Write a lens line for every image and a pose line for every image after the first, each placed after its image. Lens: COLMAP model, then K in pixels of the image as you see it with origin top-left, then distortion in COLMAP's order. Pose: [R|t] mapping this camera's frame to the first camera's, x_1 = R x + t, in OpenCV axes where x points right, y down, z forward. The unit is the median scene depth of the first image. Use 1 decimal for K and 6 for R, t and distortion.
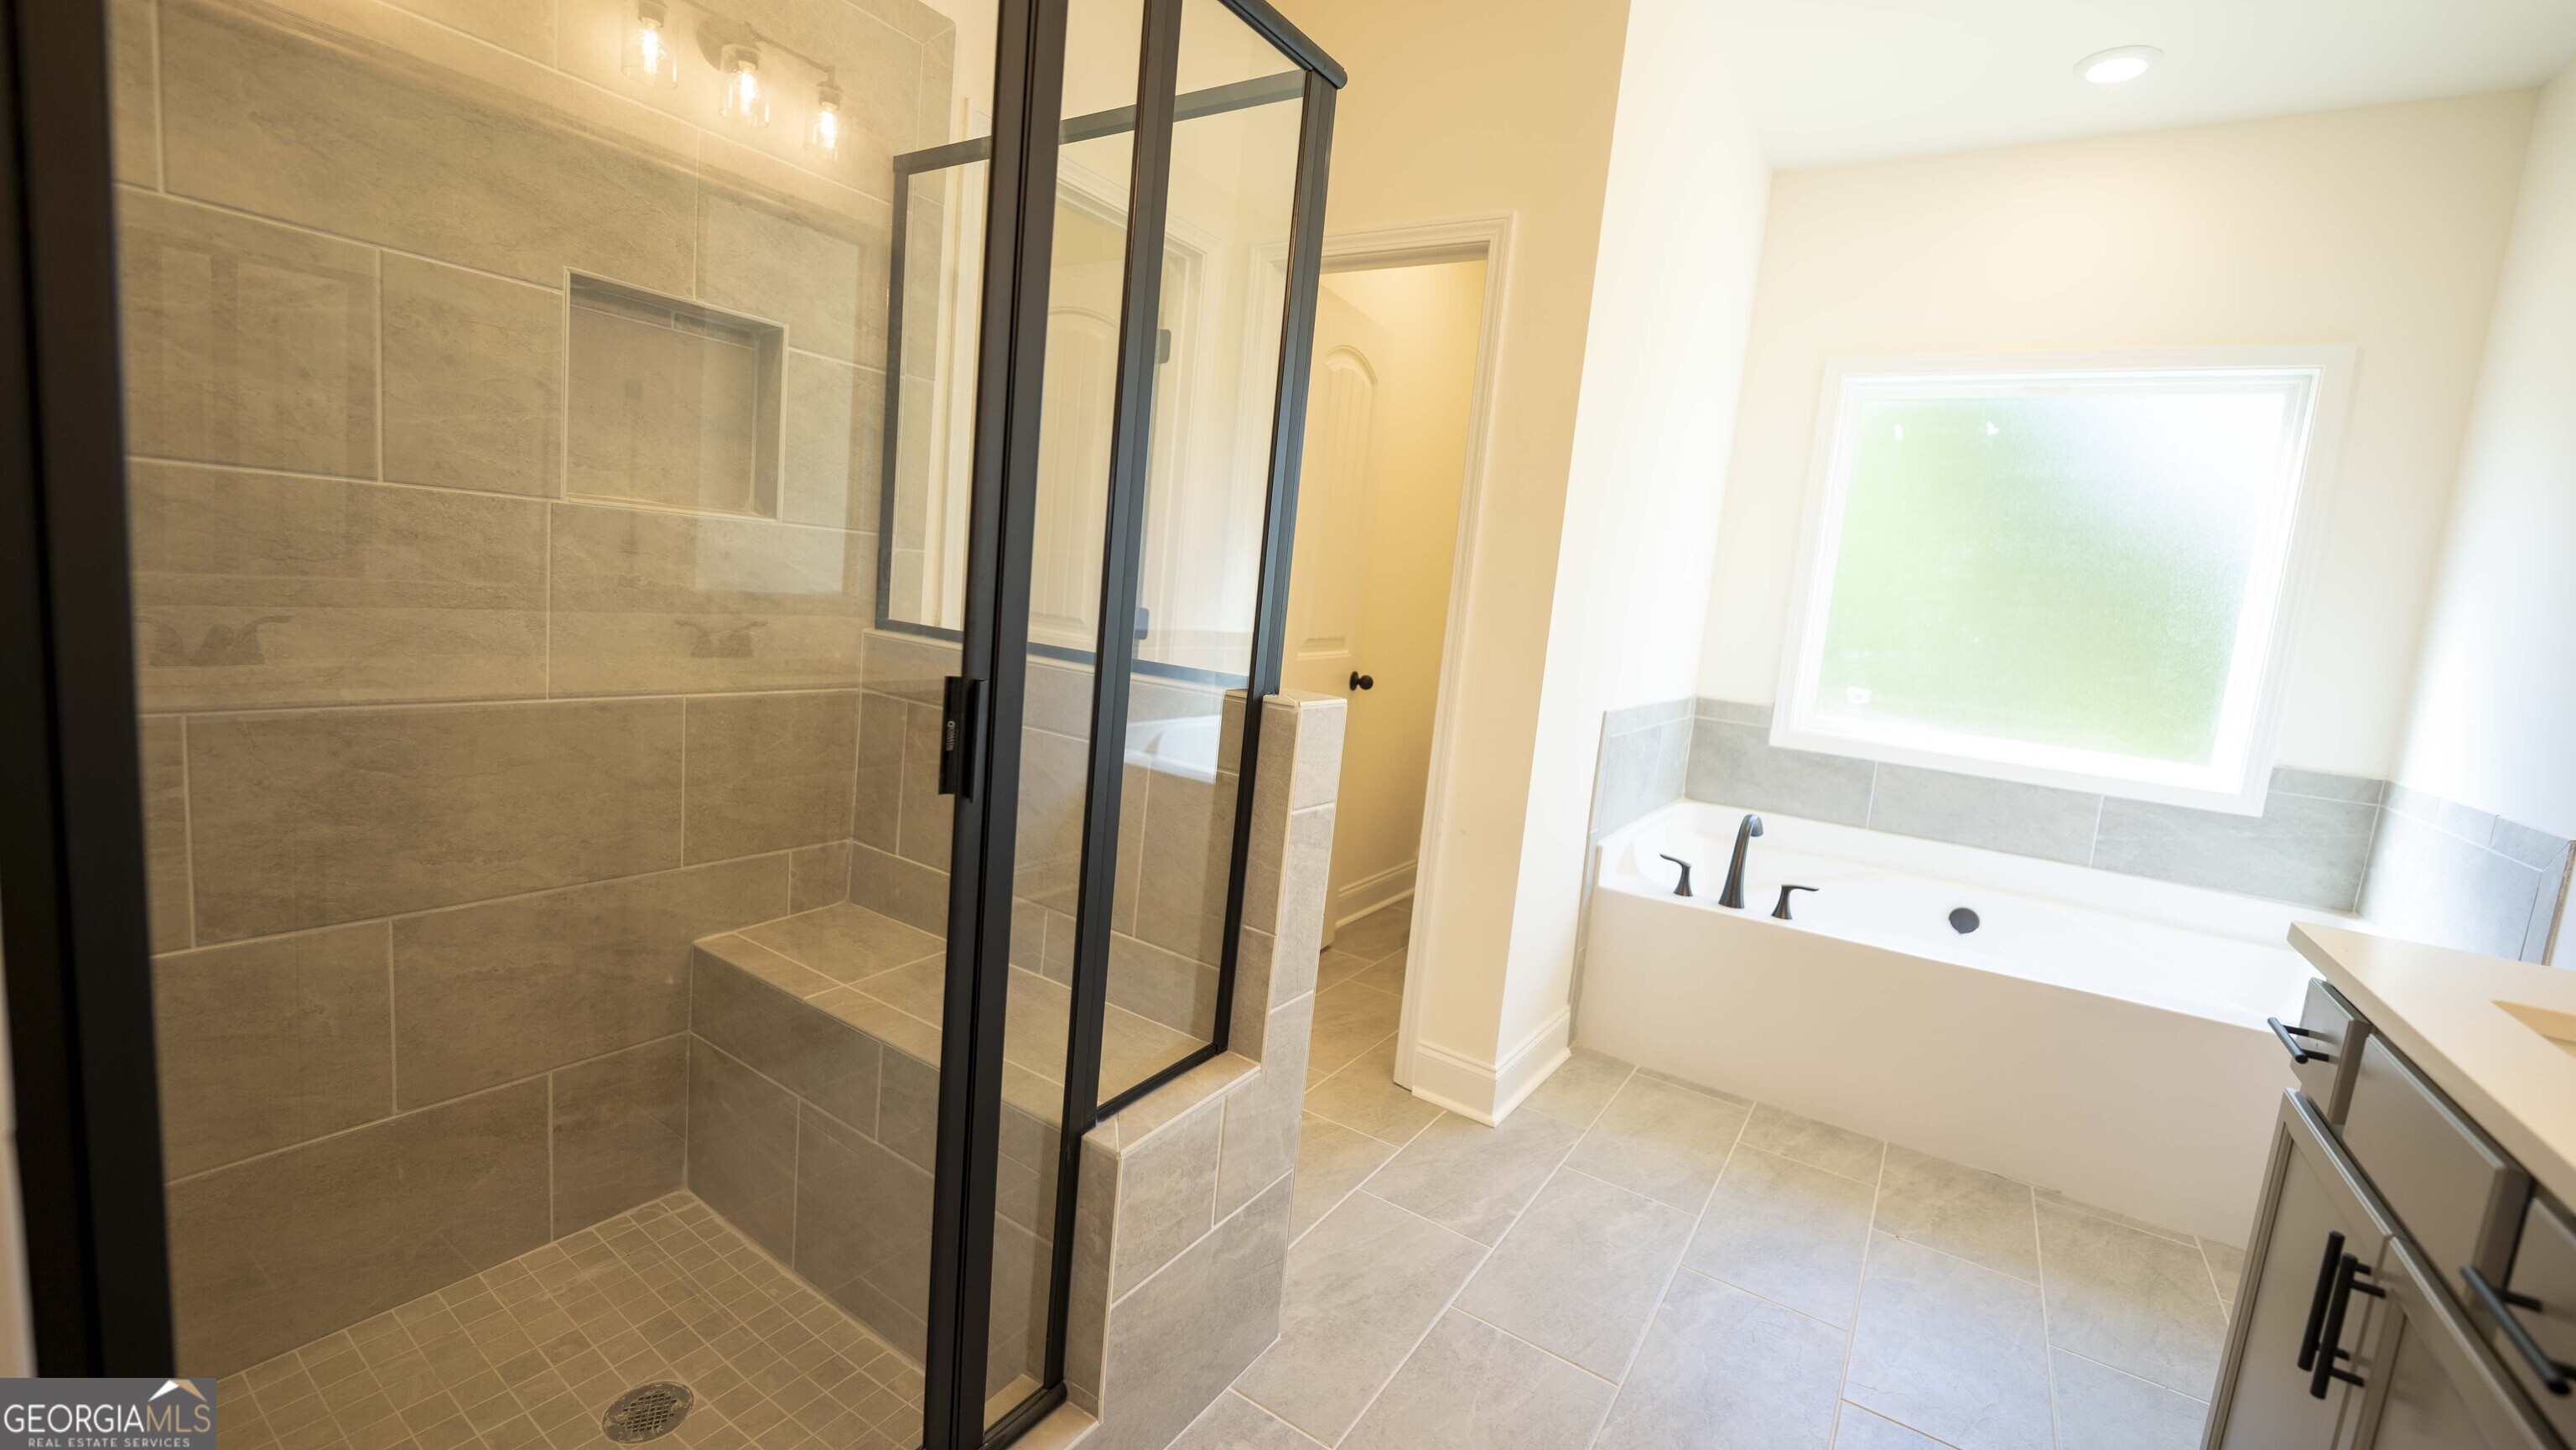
lens RADIAL K [[1052.6, 0, 1290.2], [0, 1052.6, 720.6], [0, 0, 1]] dist [-0.004214, -0.005871]
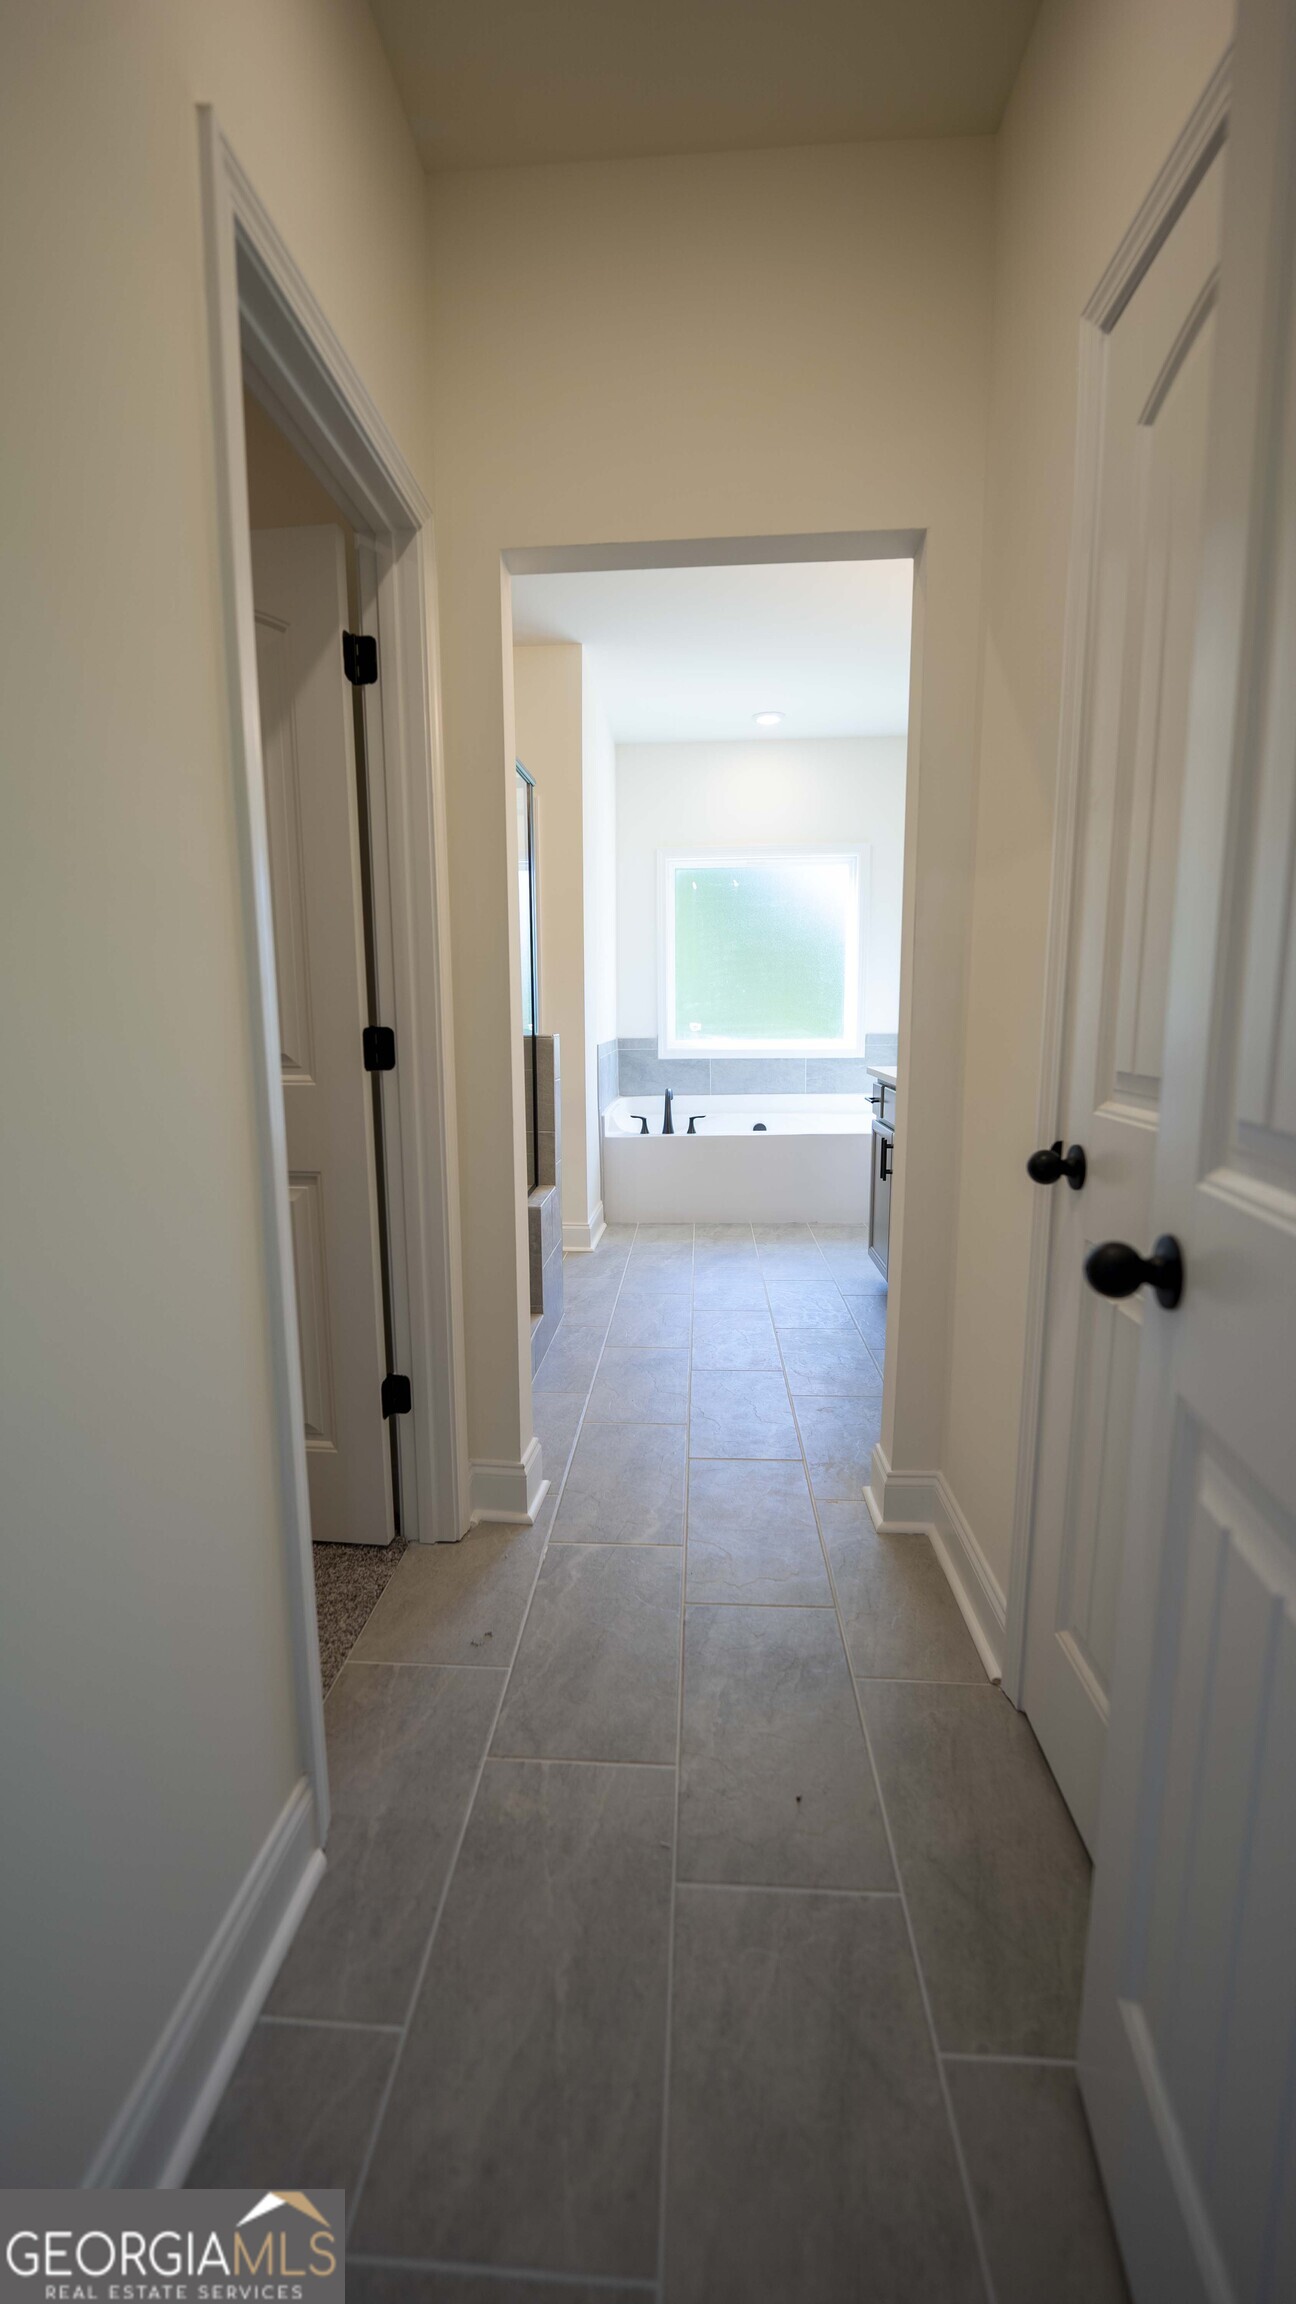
lens RADIAL K [[941.4, 0, 648.0], [0, 941.4, 1152.0], [0, 0, 1]] dist [-0.004214, -0.005871]
pose [[0.861907, -0.170605, 0.477504, -0.468097], [0.148564, 0.985339, 0.083885, 0.053286], [-0.484815, -0.001361, 0.874616, -0.542203]]
